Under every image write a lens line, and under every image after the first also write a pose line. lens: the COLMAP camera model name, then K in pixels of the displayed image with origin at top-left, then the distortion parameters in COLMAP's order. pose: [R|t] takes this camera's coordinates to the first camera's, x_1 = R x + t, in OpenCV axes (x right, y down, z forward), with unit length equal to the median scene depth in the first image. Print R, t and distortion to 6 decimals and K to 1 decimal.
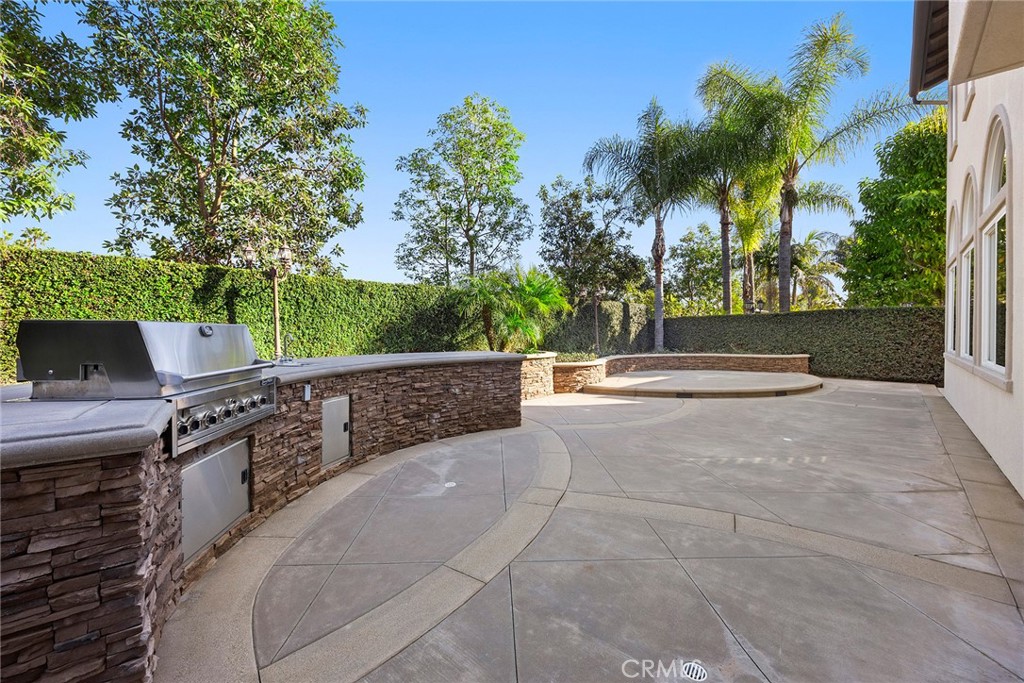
lens RADIAL K [[418.9, 0, 512.2], [0, 418.9, 336.4], [0, 0, 1]] dist [0.009759, -0.000473]
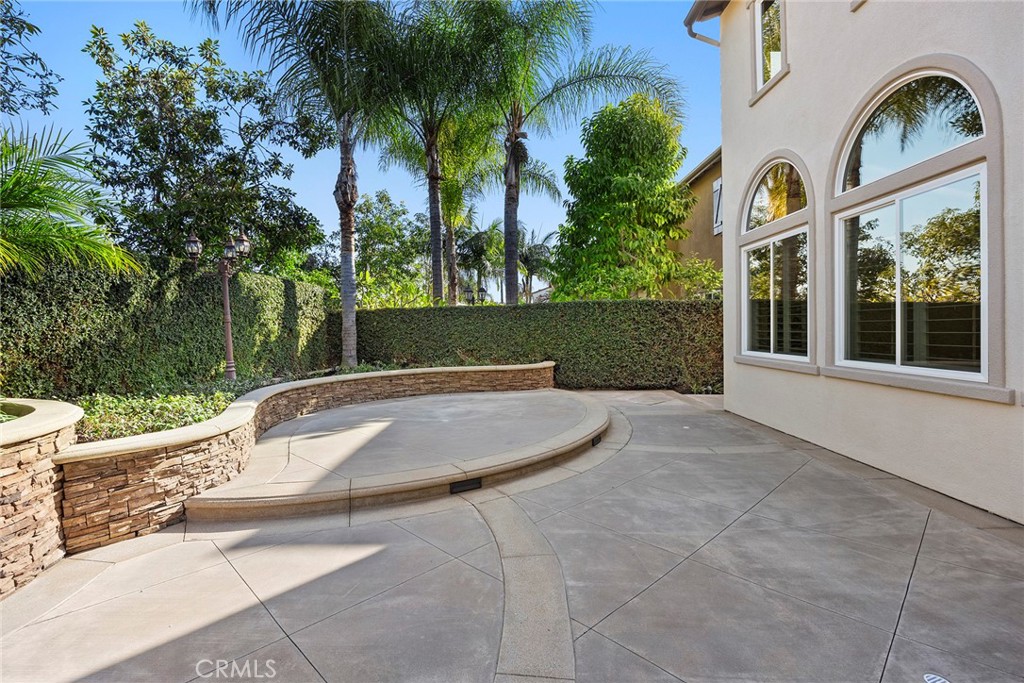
lens RADIAL K [[480.6, 0, 513.8], [0, 480.6, 331.5], [0, 0, 1]] dist [-0.016073, 0.000080]
pose [[0.742183, -0.011869, 0.670092, 0.070724], [0.019503, 0.999802, -0.003892, -0.006418], [-0.669914, 0.015957, 0.742268, 0.344255]]
